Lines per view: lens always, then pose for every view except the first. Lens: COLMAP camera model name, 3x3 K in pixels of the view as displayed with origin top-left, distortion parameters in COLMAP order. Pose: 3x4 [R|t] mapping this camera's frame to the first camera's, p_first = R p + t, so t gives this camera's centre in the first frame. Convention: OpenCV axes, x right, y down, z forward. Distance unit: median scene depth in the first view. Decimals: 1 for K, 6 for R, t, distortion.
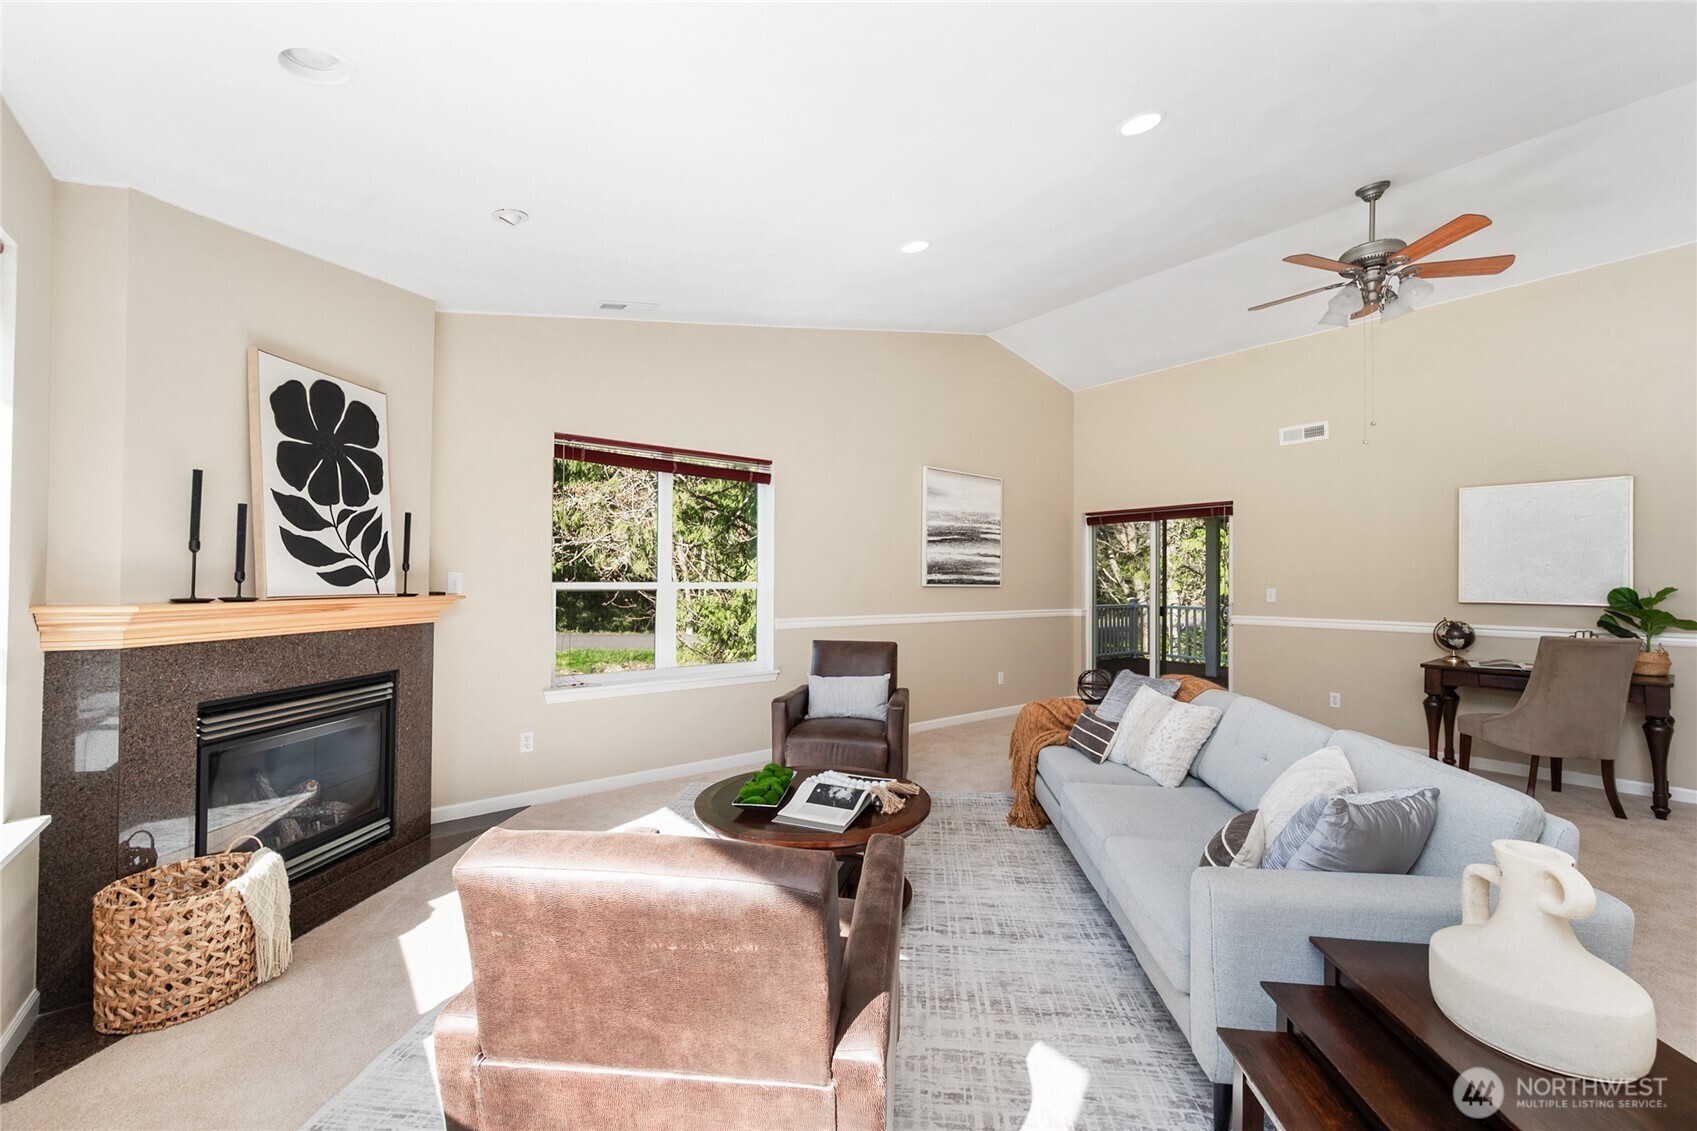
lens RADIAL K [[677.2, 0, 849.5], [0, 677.2, 571.1], [0, 0, 1]] dist [0.000195, -0.000008]
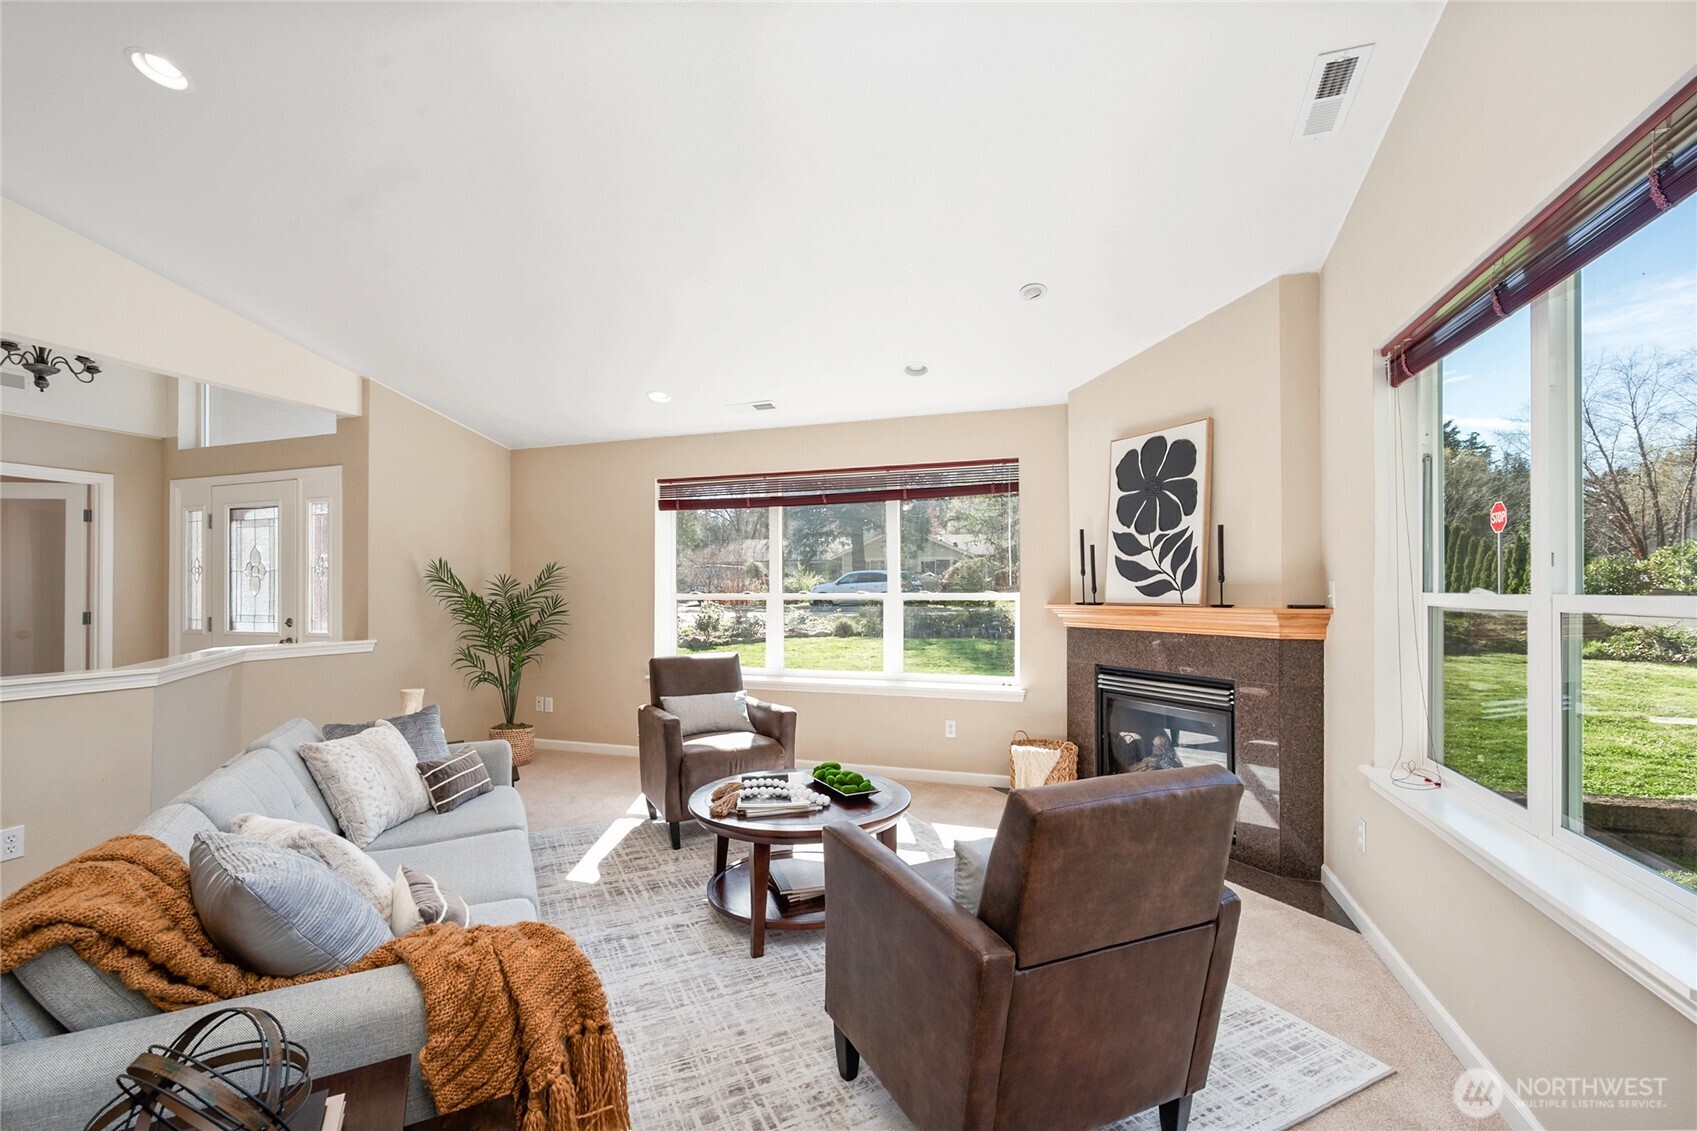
lens RADIAL K [[712.9, 0, 846.2], [0, 712.9, 585.9], [0, 0, 1]] dist [-0.000162, -0.000009]
pose [[-0.845131, -0.006299, -0.534523, 0.441052], [0.007272, 0.999703, -0.023277, 0.029228], [0.534510, -0.023559, -0.844834, 1.805240]]
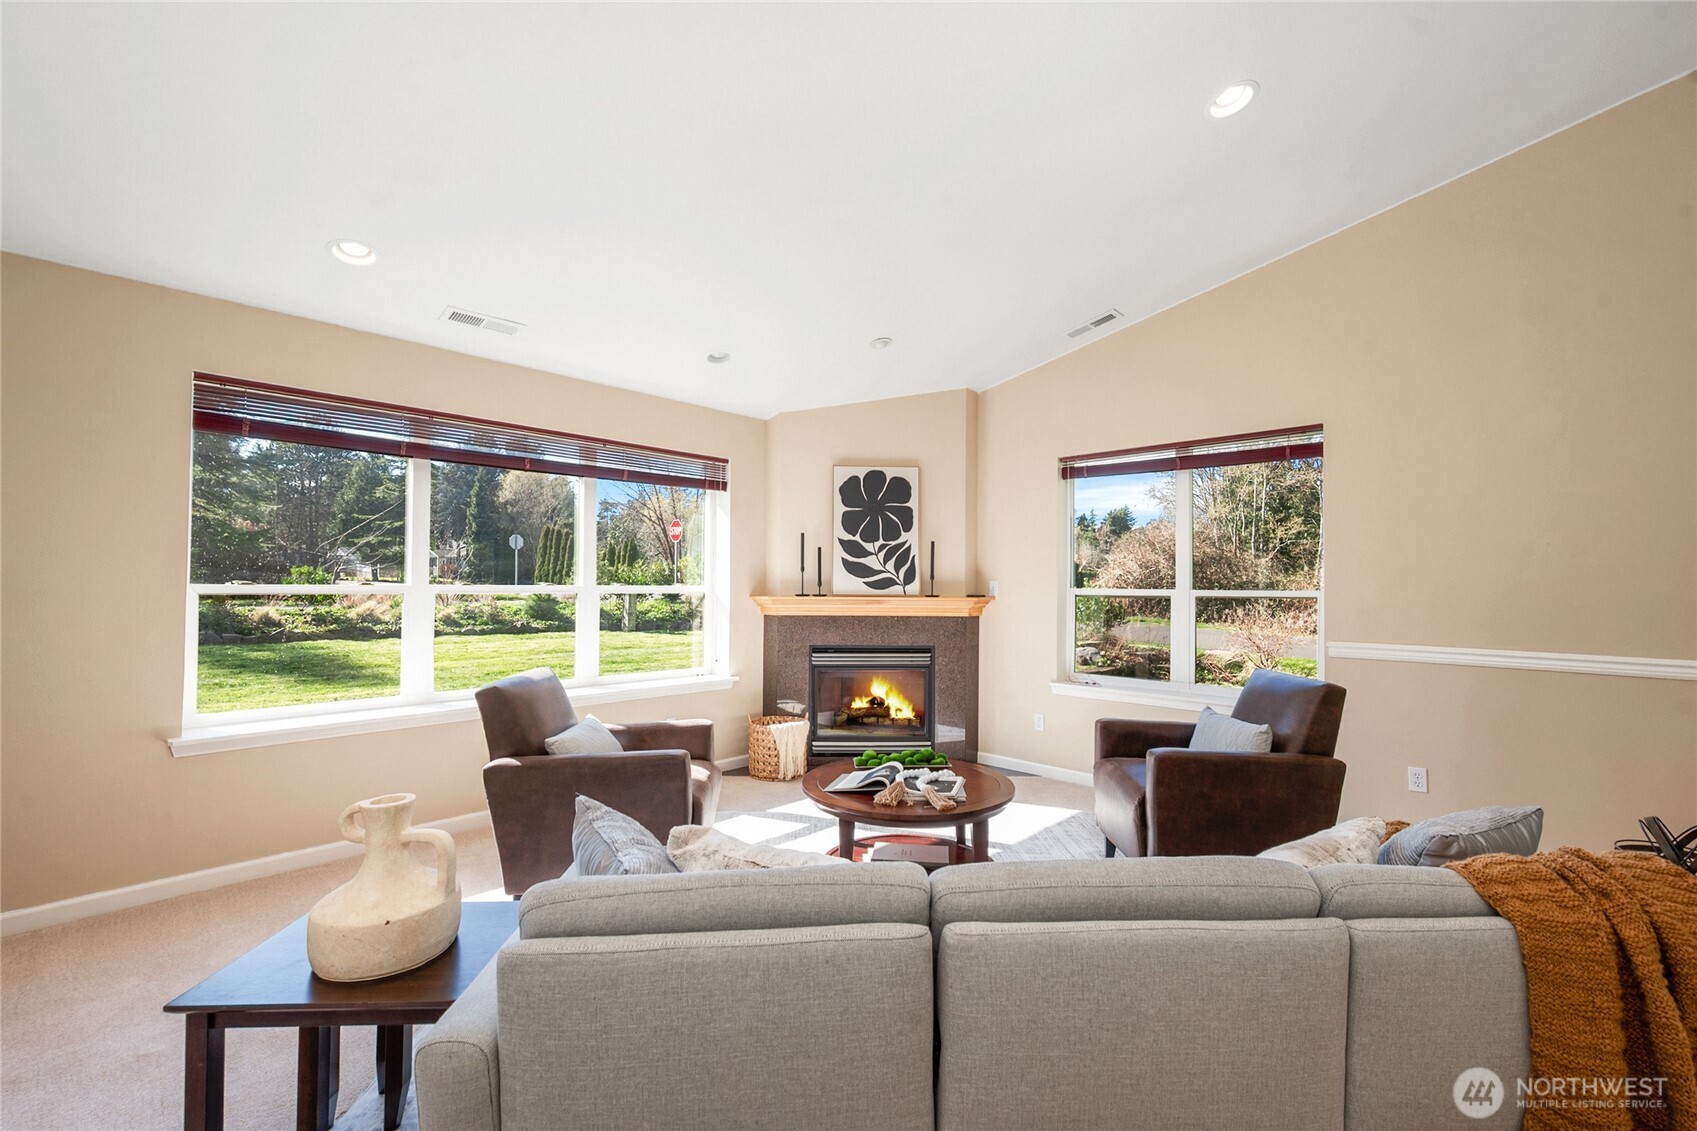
lens RADIAL K [[723.8, 0, 848.5], [0, 723.8, 565.5], [0, 0, 1]] dist [0.000120, -0.000023]
pose [[0.134078, -0.030322, -0.990507, 1.027695], [0.008849, 0.999529, -0.029400, 0.014633], [0.990931, -0.004823, 0.134283, 0.677044]]
